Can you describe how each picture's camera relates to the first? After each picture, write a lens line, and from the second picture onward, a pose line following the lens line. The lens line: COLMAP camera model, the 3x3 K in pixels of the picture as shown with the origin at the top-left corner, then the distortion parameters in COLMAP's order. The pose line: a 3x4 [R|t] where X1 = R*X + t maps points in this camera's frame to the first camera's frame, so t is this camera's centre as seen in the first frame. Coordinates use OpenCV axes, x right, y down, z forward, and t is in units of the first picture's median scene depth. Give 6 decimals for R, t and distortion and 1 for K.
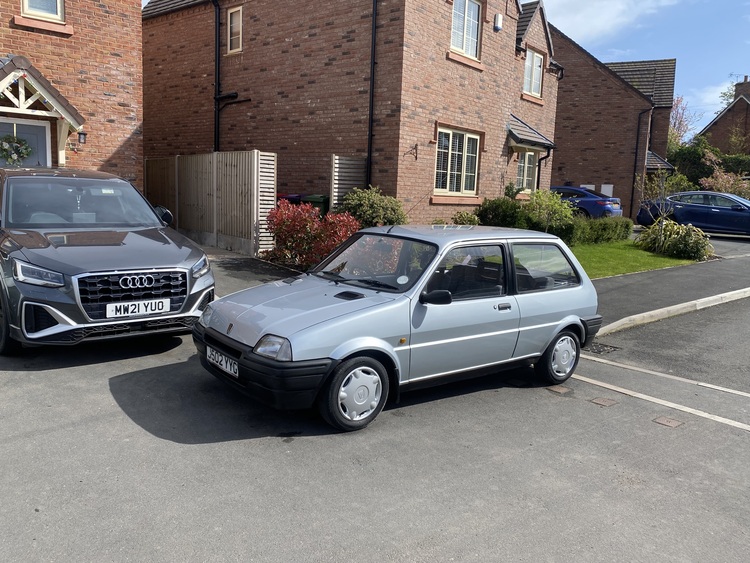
lens RADIAL K [[600.9, 0, 375.0], [0, 600.9, 281.5], [0, 0, 1]] dist [0.013207, -0.002548]
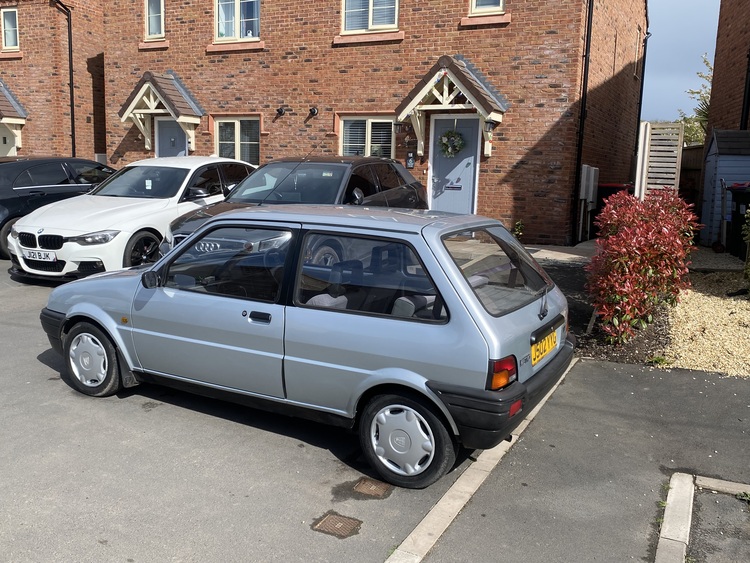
lens RADIAL K [[692.3, 0, 375.0], [0, 692.3, 281.5], [0, 0, 1]] dist [-0.006430, -0.007209]
pose [[0.396293, 0.115471, -0.910834, 0.513006], [-0.141340, 0.987907, 0.063747, -0.034992], [0.907179, 0.103474, 0.407822, 0.408662]]
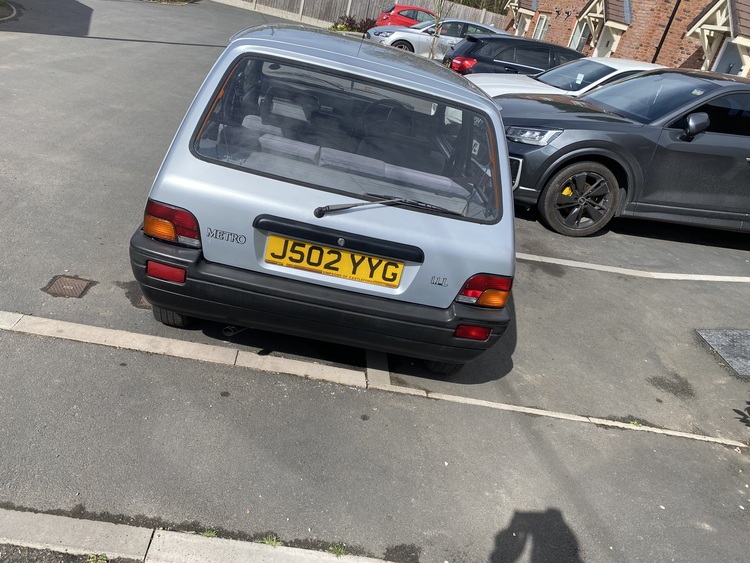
lens RADIAL K [[600.9, 0, 375.0], [0, 600.9, 281.5], [0, 0, 1]] dist [0.013207, -0.002548]
pose [[-0.572583, 0.173309, -0.801319, 0.373489], [-0.364799, 0.821455, 0.438331, -0.097067], [0.734214, 0.543301, -0.407129, 0.796924]]
